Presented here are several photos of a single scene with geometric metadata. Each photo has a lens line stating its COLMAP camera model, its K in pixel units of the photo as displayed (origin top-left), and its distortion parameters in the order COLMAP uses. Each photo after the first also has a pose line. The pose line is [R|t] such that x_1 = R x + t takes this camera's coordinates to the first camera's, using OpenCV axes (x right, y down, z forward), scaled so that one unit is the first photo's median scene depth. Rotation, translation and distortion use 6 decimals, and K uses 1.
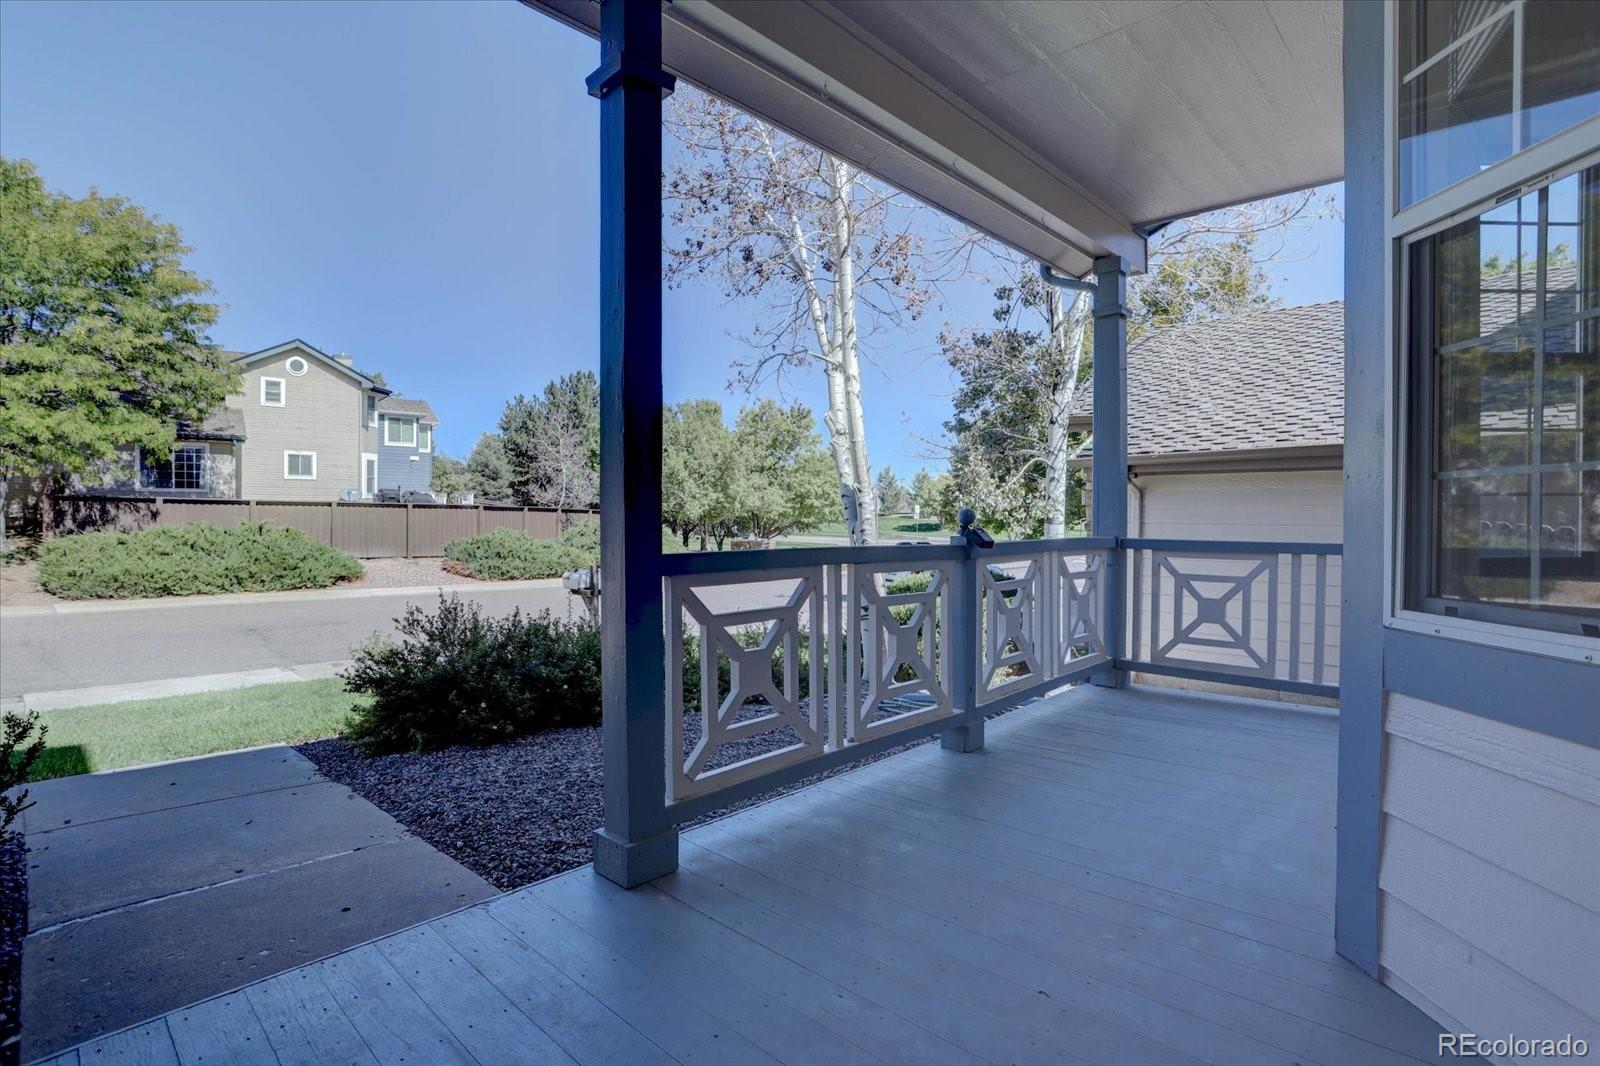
lens RADIAL K [[774.4, 0, 805.7], [0, 774.4, 531.4], [0, 0, 1]] dist [0.001997, 0.000566]
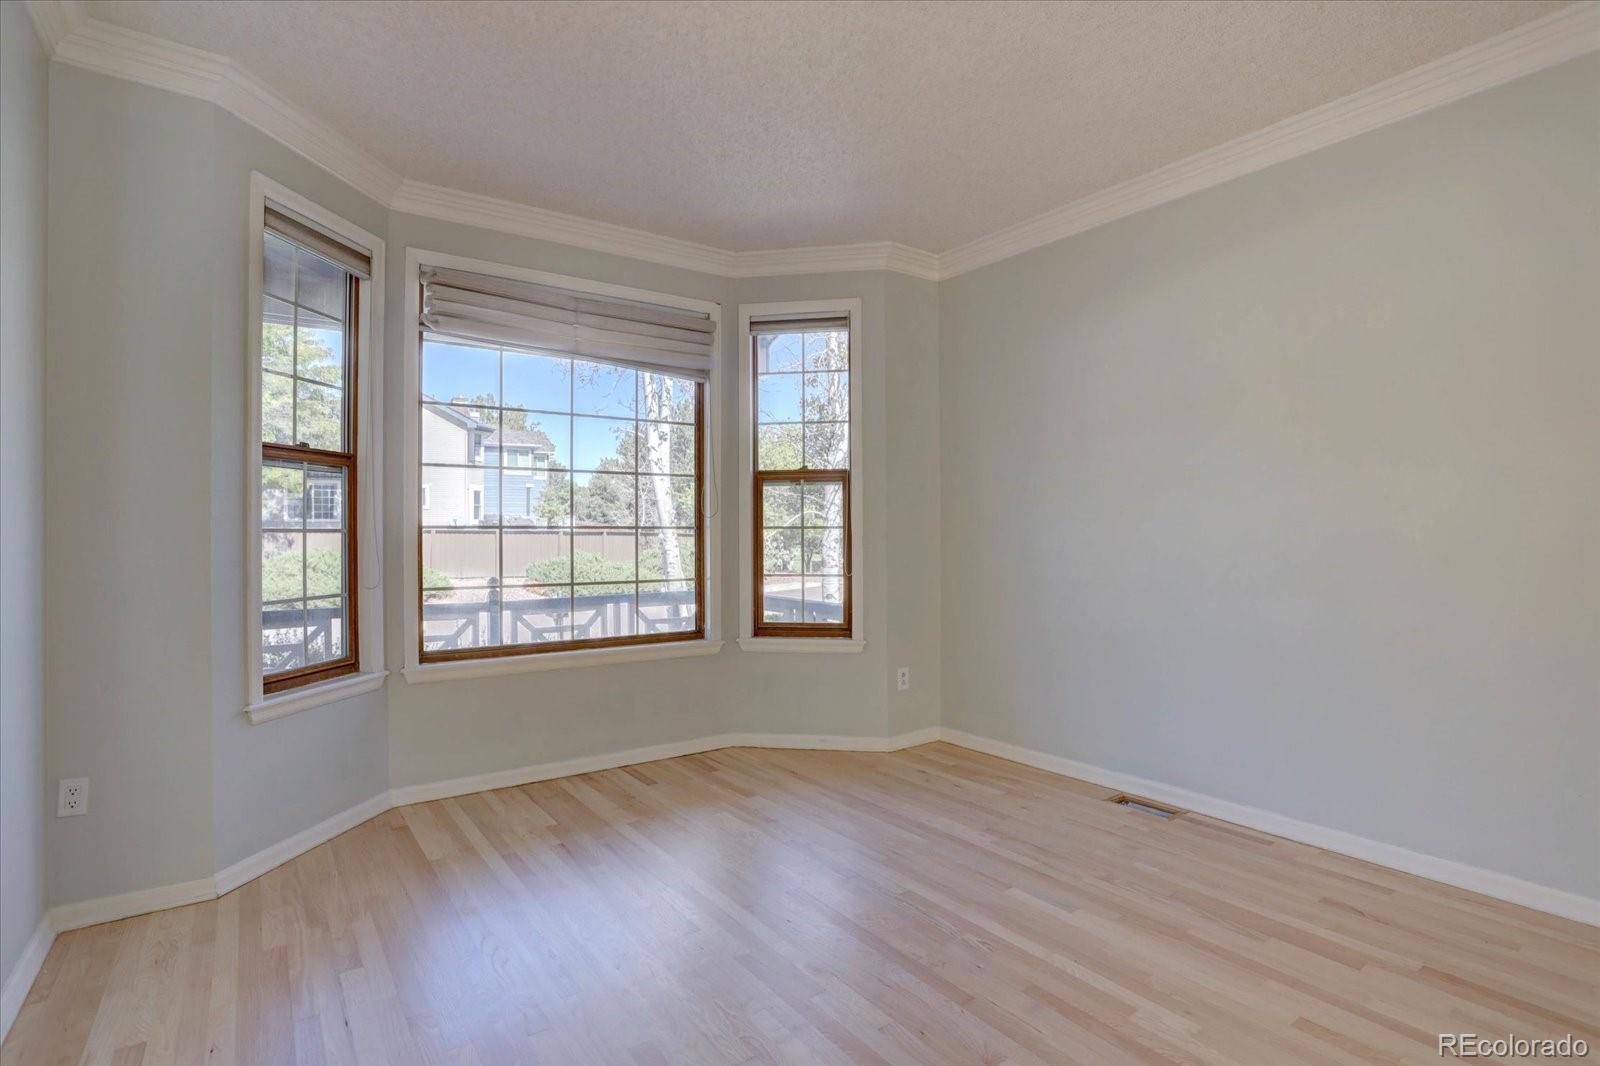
lens RADIAL K [[774.4, 0, 791.0], [0, 774.4, 533.7], [0, 0, 1]] dist [0.001997, 0.000566]
pose [[0.982388, -0.006427, -0.186741, 0.132461], [0.003449, 0.999862, -0.016267, -0.010574], [0.186820, 0.015336, 0.982274, -0.038913]]
